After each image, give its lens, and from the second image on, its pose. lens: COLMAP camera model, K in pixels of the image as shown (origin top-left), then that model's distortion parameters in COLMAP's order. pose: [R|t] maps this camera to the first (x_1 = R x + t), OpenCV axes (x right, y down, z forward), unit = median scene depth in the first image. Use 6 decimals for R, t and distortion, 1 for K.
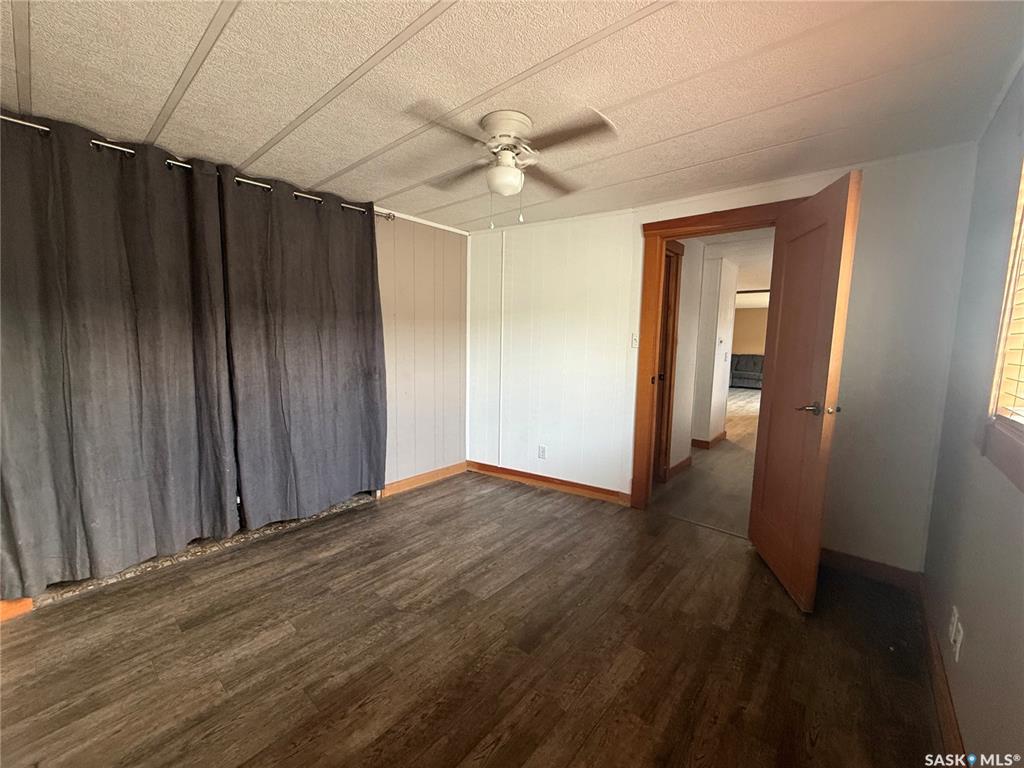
lens RADIAL K [[407.7, 0, 511.0], [0, 407.7, 381.2], [0, 0, 1]] dist [0.001769, -0.001674]
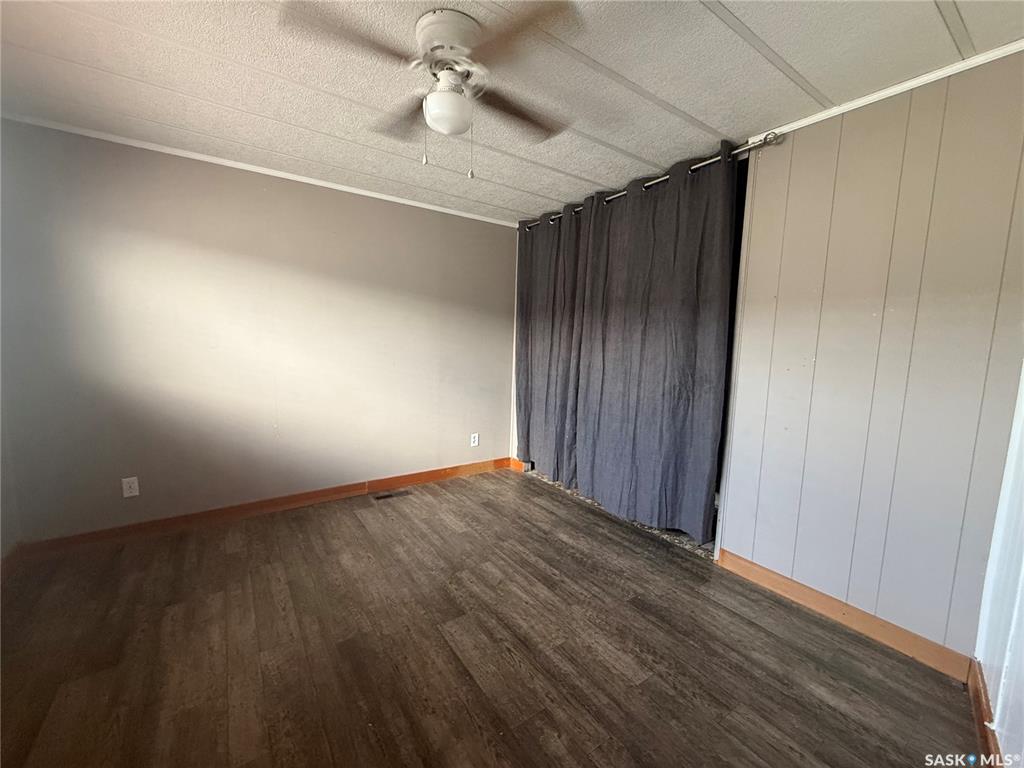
lens RADIAL K [[407.7, 0, 510.2], [0, 407.7, 387.3], [0, 0, 1]] dist [0.001769, -0.001674]
pose [[-0.249135, 0.098222, -0.963475, 0.584223], [-0.129895, 0.982466, 0.133746, -0.084423], [0.959718, 0.158471, -0.232008, 1.088420]]
